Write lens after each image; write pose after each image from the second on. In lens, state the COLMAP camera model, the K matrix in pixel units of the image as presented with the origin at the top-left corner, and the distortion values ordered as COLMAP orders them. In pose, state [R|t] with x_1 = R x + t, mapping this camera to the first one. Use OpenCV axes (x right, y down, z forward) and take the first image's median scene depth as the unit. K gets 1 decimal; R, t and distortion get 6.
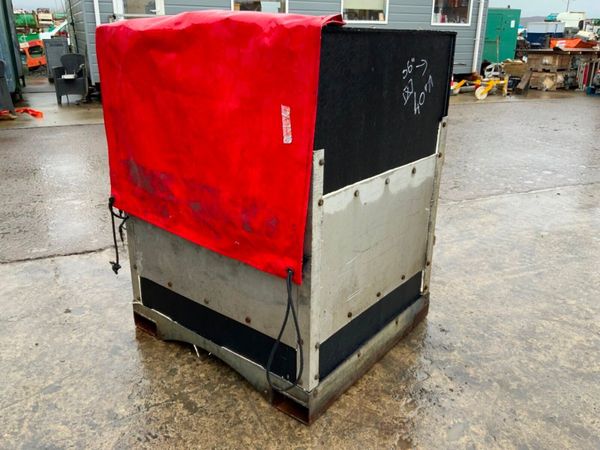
lens RADIAL K [[495.2, 0, 299.8], [0, 495.2, 227.4], [0, 0, 1]] dist [0.085977, -0.167288]
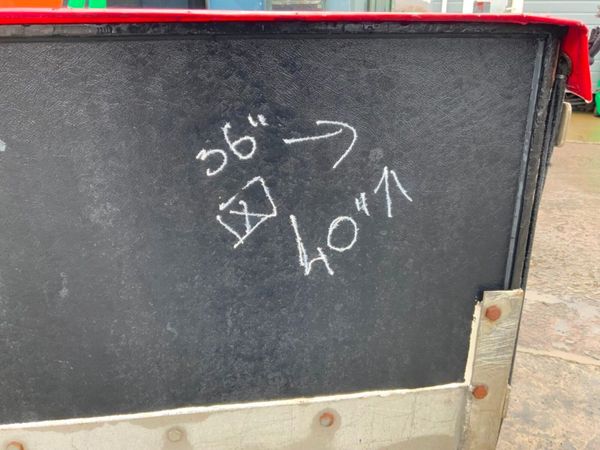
lens RADIAL K [[495.2, 0, 299.8], [0, 495.2, 227.4], [0, 0, 1]] dist [0.085977, -0.167288]
pose [[0.728979, 0.223228, -0.647116, 0.417544], [-0.230181, 0.970223, 0.075387, -0.270040], [0.644675, 0.093998, 0.758655, 0.709297]]
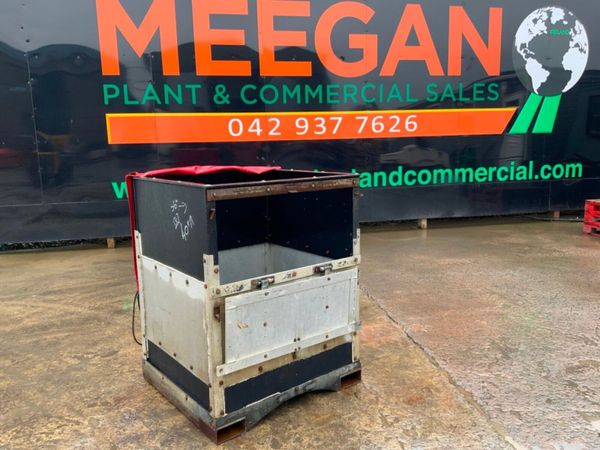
lens RADIAL K [[495.2, 0, 299.8], [0, 495.2, 227.4], [0, 0, 1]] dist [0.085977, -0.167288]
pose [[-0.220884, 0.161859, -0.961775, 1.404445], [-0.330723, 0.915275, 0.229988, -0.647551], [0.917514, 0.368881, -0.148639, 1.421045]]
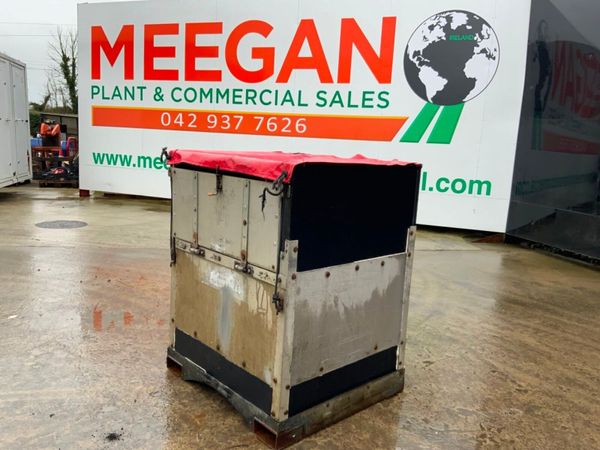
lens RADIAL K [[495.2, 0, 299.8], [0, 495.2, 227.4], [0, 0, 1]] dist [0.085977, -0.167288]
pose [[-0.985551, -0.090818, 0.142976, -0.259753], [-0.006218, 0.862934, 0.505278, -0.922883], [-0.169267, 0.497088, -0.851030, 2.258410]]
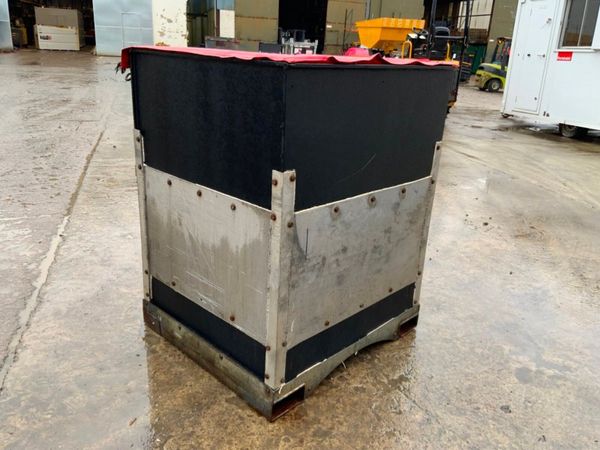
lens RADIAL K [[498.3, 0, 300.0], [0, 498.3, 225.0], [0, 0, 1]] dist [0.054735, -0.099650]
pose [[0.095306, -0.340945, 0.935240, -1.166270], [0.302766, 0.904934, 0.299044, -0.385178], [-0.948288, 0.254658, 0.189472, 0.859952]]
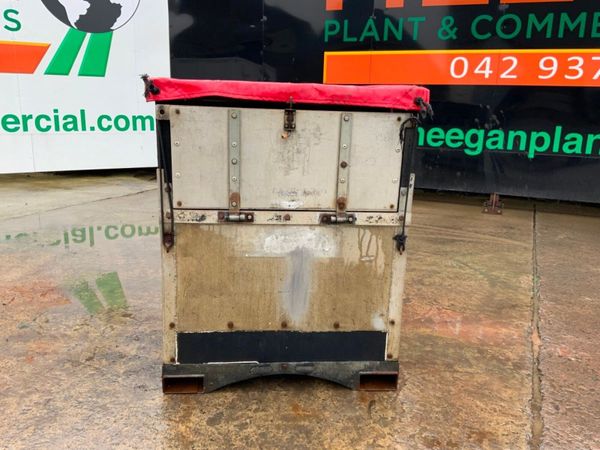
lens RADIAL K [[498.3, 0, 300.0], [0, 498.3, 225.0], [0, 0, 1]] dist [0.054735, -0.099650]
pose [[-0.726808, 0.132482, -0.673943, 0.789552], [-0.280523, 0.838393, 0.467337, -0.682712], [0.626942, 0.528720, -0.572187, 1.861488]]
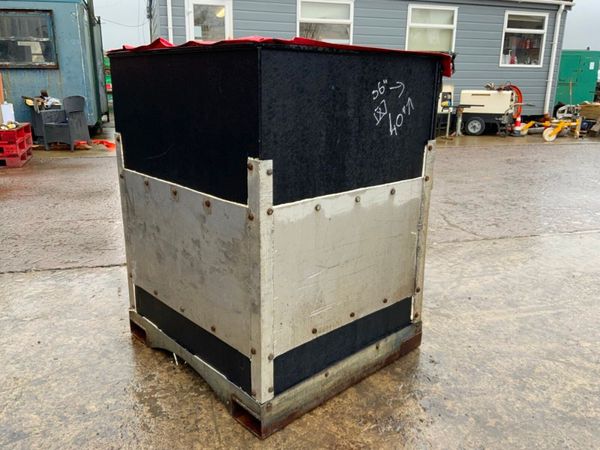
lens RADIAL K [[495.2, 0, 299.8], [0, 495.2, 227.4], [0, 0, 1]] dist [0.085977, -0.167288]
pose [[0.988650, 0.043171, -0.143902, 0.192647], [-0.054405, 0.995693, -0.075066, 0.042365], [0.140042, 0.082043, 0.986741, -0.003047]]
